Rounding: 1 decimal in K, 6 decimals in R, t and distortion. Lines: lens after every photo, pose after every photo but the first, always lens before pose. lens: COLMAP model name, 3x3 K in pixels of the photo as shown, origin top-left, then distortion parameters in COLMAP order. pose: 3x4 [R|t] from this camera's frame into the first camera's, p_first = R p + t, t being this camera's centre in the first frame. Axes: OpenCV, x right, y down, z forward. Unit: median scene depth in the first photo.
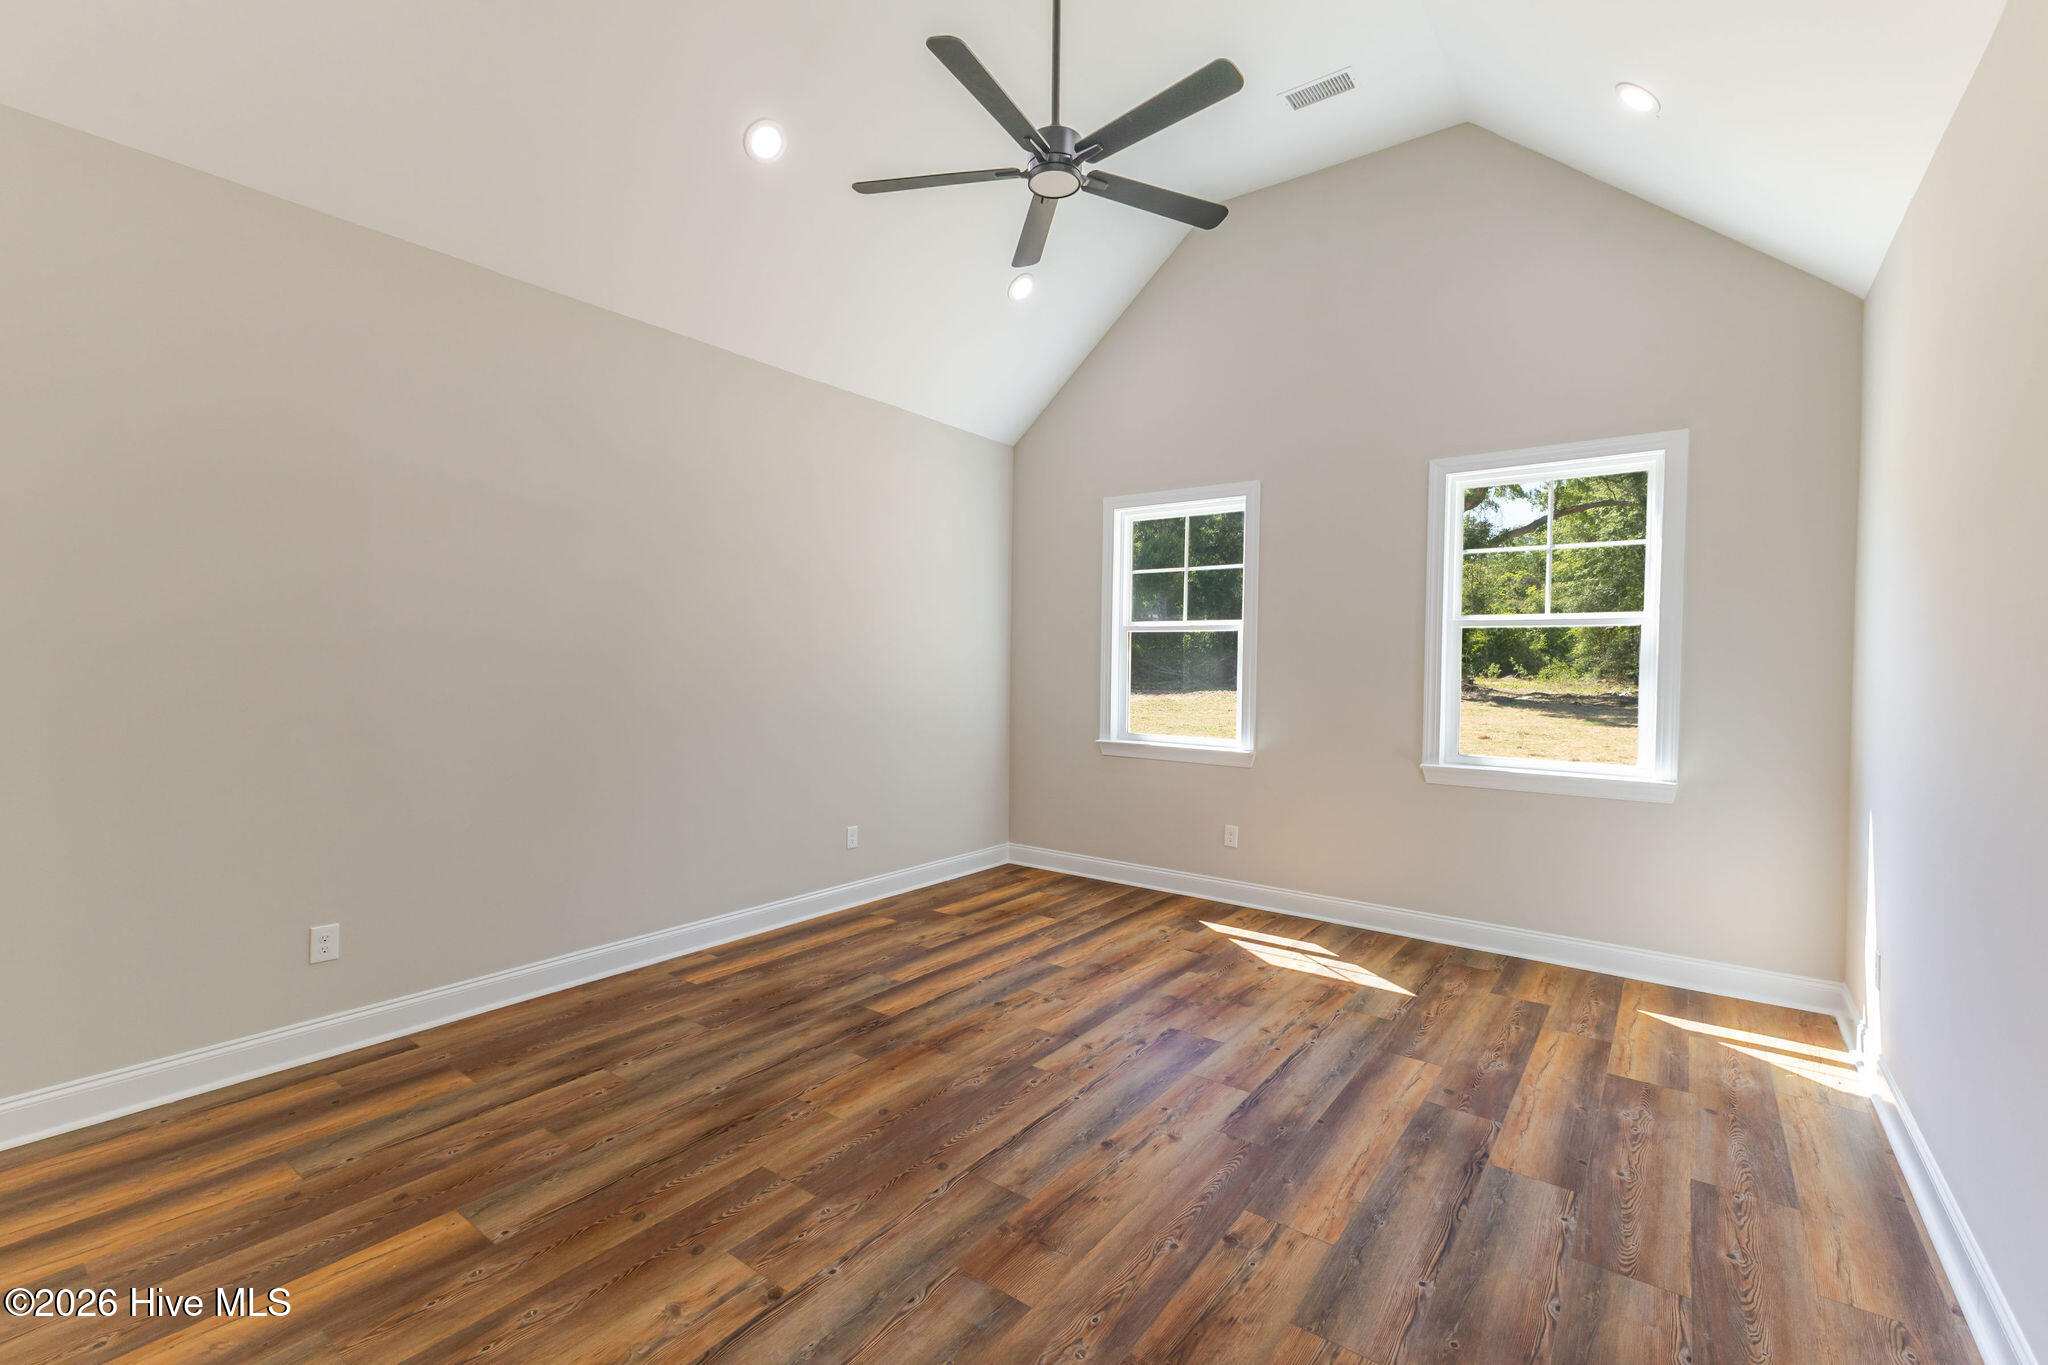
lens RADIAL K [[895.0, 0, 1014.0], [0, 895.0, 686.9], [0, 0, 1]] dist [0.009732, -0.000432]
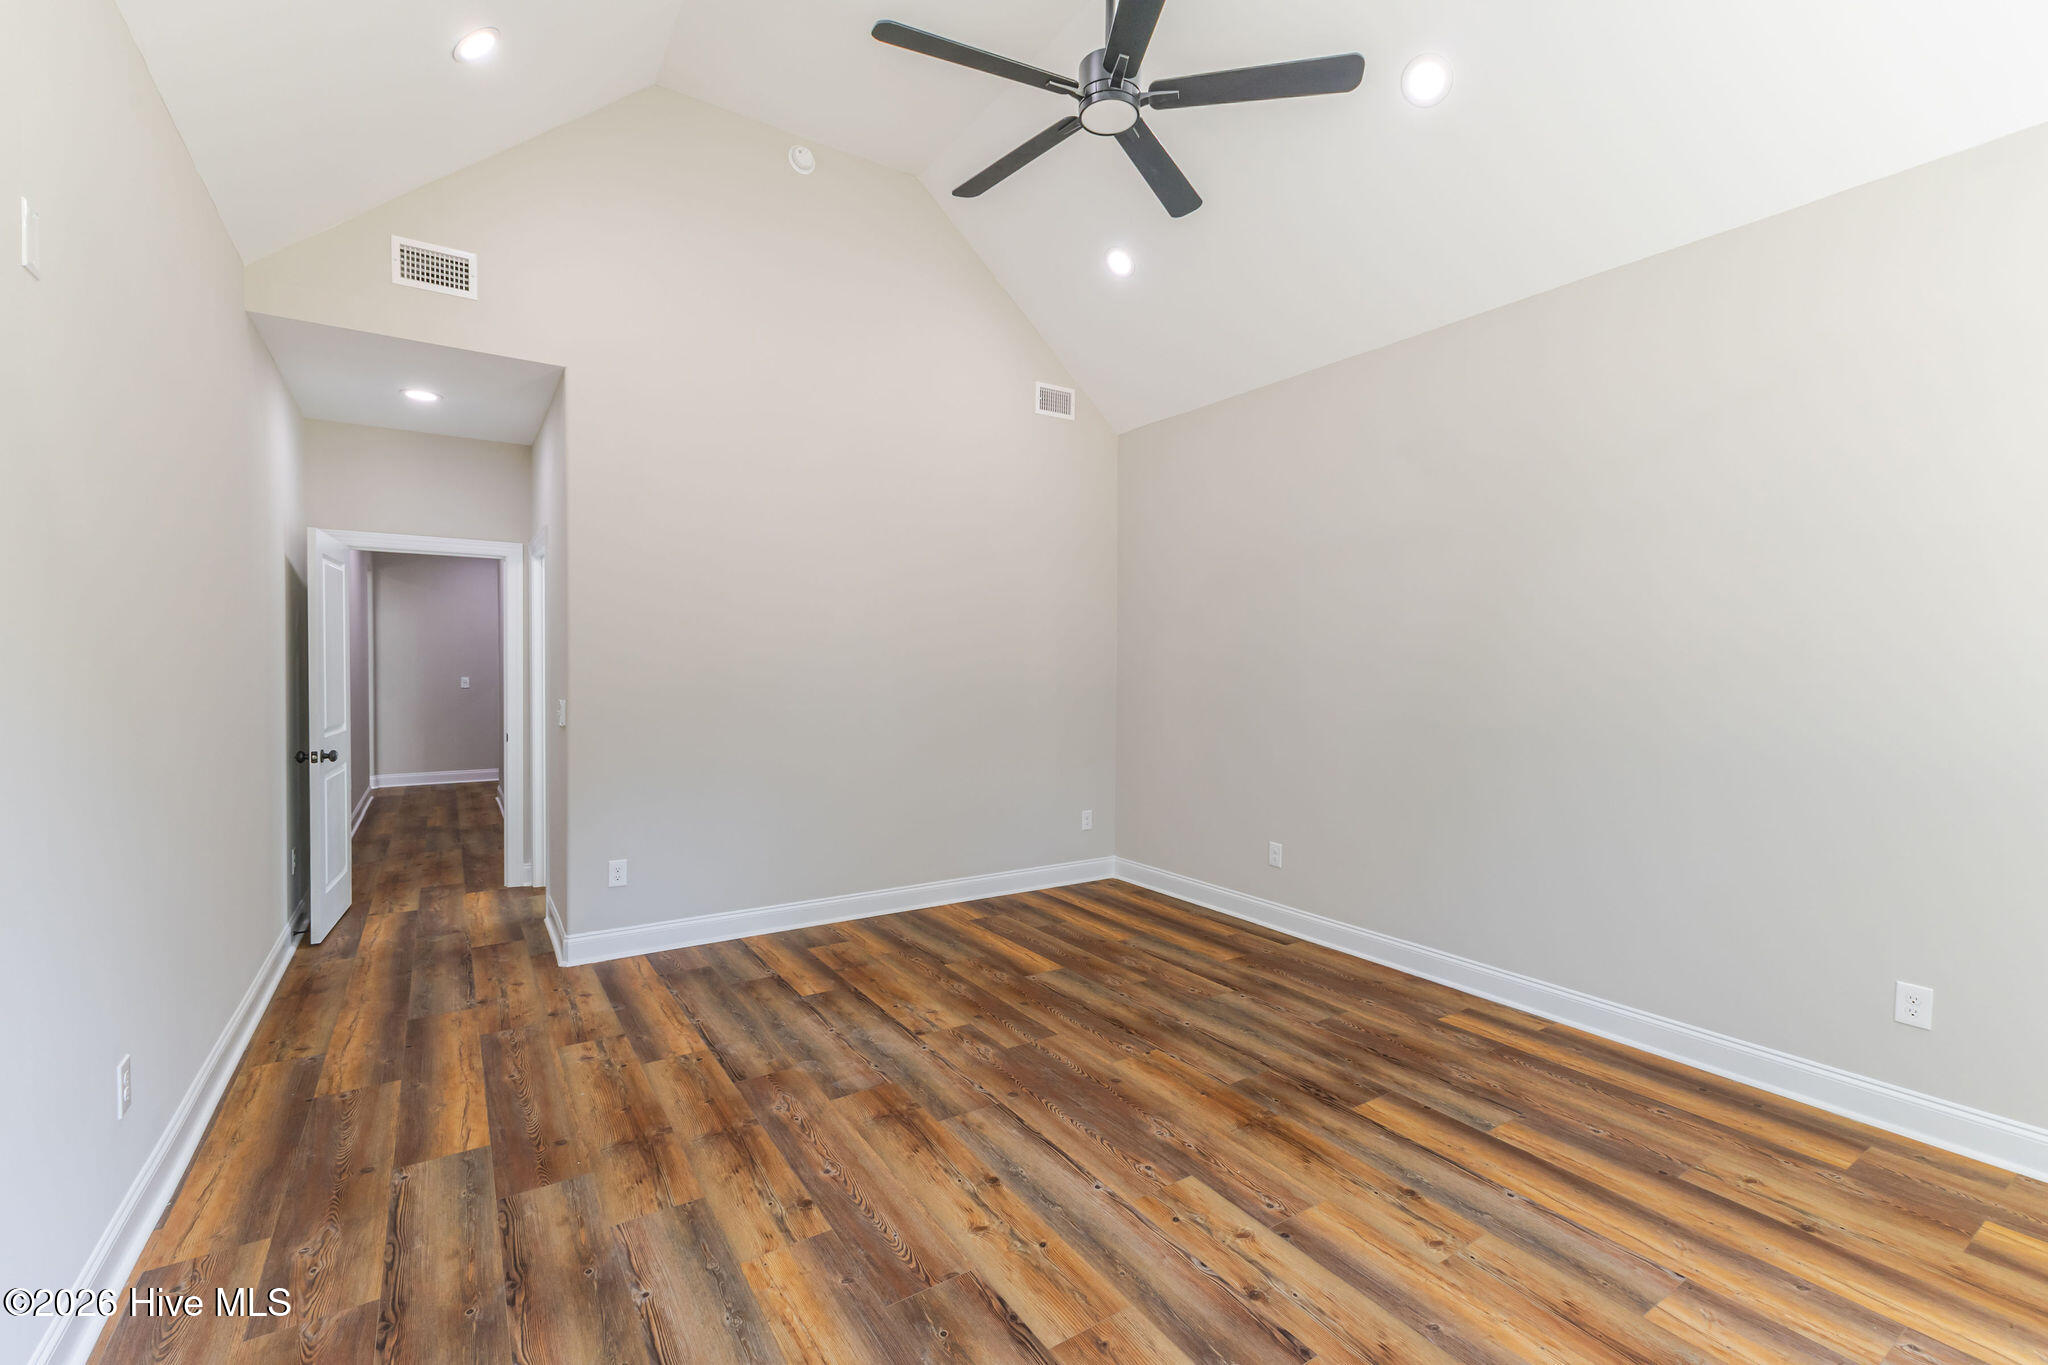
lens RADIAL K [[895.0, 0, 1015.9], [0, 895.0, 668.7], [0, 0, 1]] dist [0.009732, -0.000432]
pose [[-0.351377, -0.010696, -0.936173, 0.905840], [-0.037484, 0.999294, 0.002652, -0.016522], [0.935483, 0.036024, -0.351529, 1.248119]]
